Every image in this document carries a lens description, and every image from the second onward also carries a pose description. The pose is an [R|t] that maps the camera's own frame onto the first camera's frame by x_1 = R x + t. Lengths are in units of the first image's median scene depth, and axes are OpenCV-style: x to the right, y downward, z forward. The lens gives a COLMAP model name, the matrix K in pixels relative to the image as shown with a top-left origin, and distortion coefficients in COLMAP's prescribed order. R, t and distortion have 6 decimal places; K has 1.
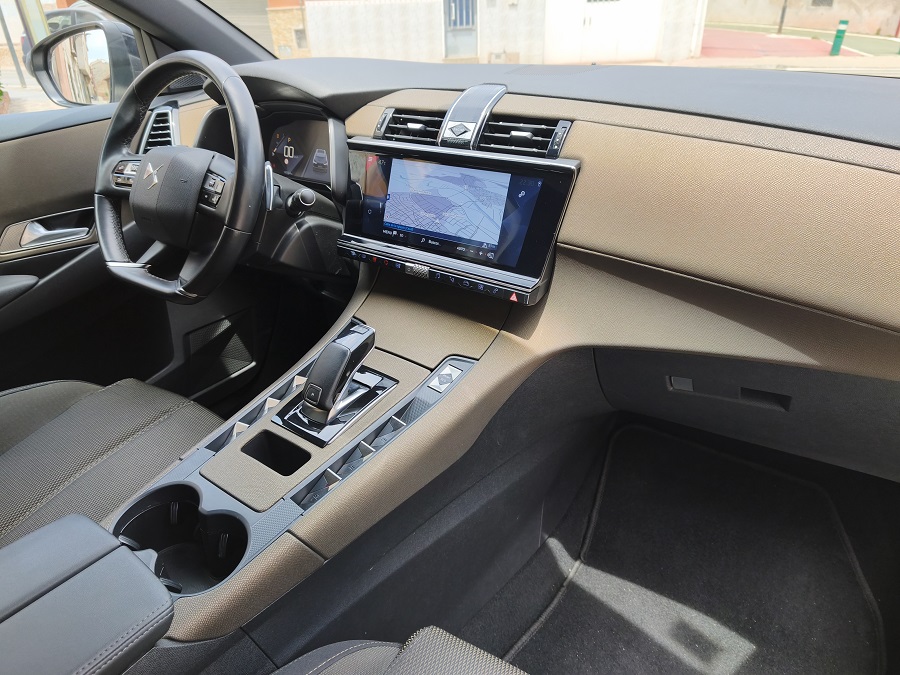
lens RADIAL K [[598.9, 0, 453.2], [0, 598.9, 331.3], [0, 0, 1]] dist [0.045646, -0.037386]
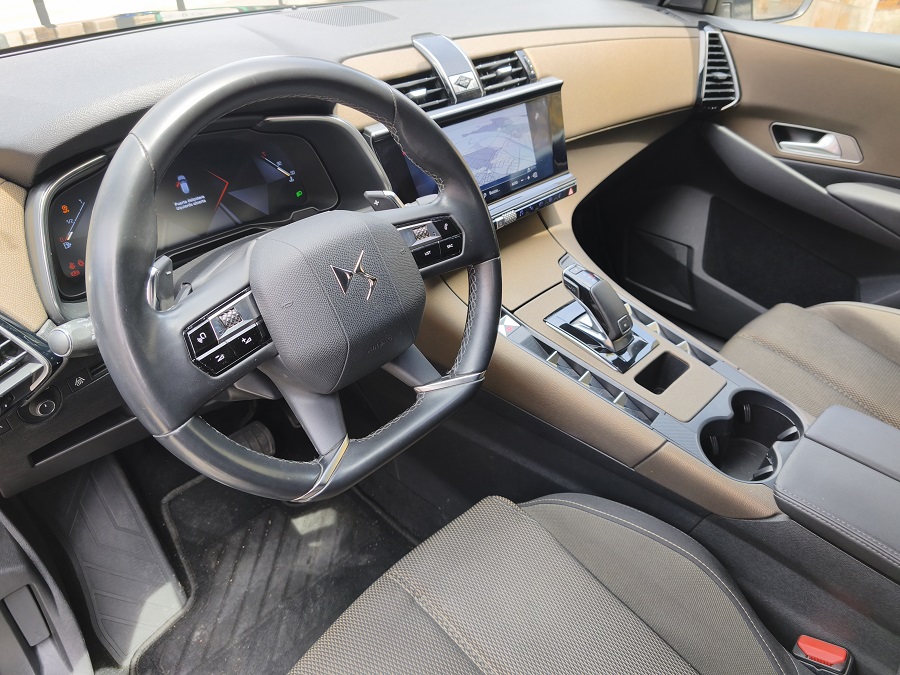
lens RADIAL K [[598.9, 0, 451.6], [0, 598.9, 327.1], [0, 0, 1]] dist [0.045646, -0.037386]
pose [[0.142751, -0.542760, 0.827667, -1.046546], [0.450775, 0.780121, 0.433834, -0.454785], [-0.881149, 0.311162, 0.356026, 0.768778]]
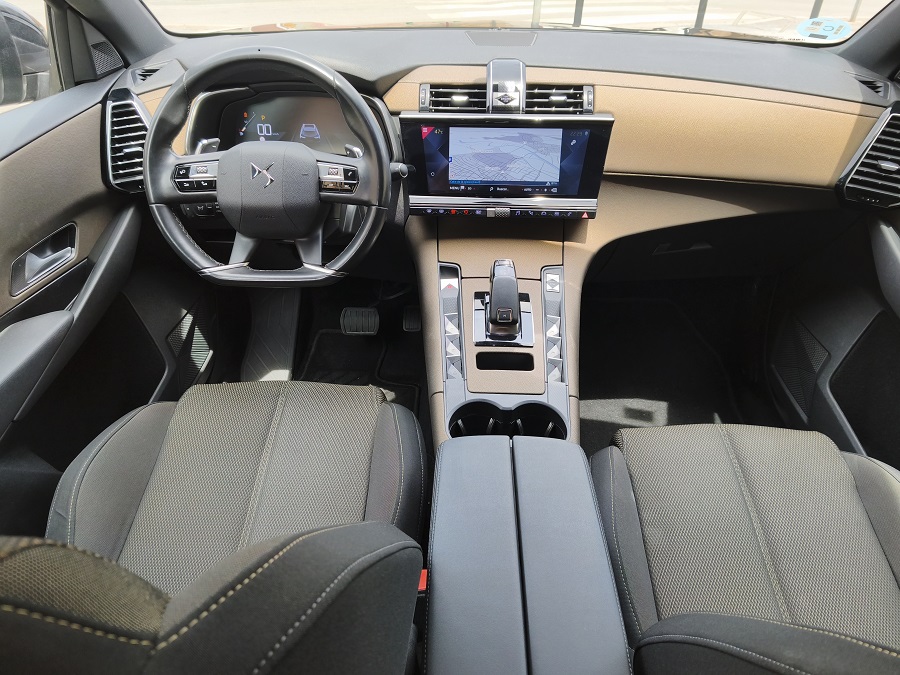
lens RADIAL K [[598.9, 0, 452.3], [0, 598.9, 337.3], [0, 0, 1]] dist [0.045646, -0.037386]
pose [[0.816790, -0.302306, 0.491391, -0.872336], [0.235673, 0.952253, 0.194094, -0.120067], [-0.526604, -0.042726, 0.849036, -0.075955]]
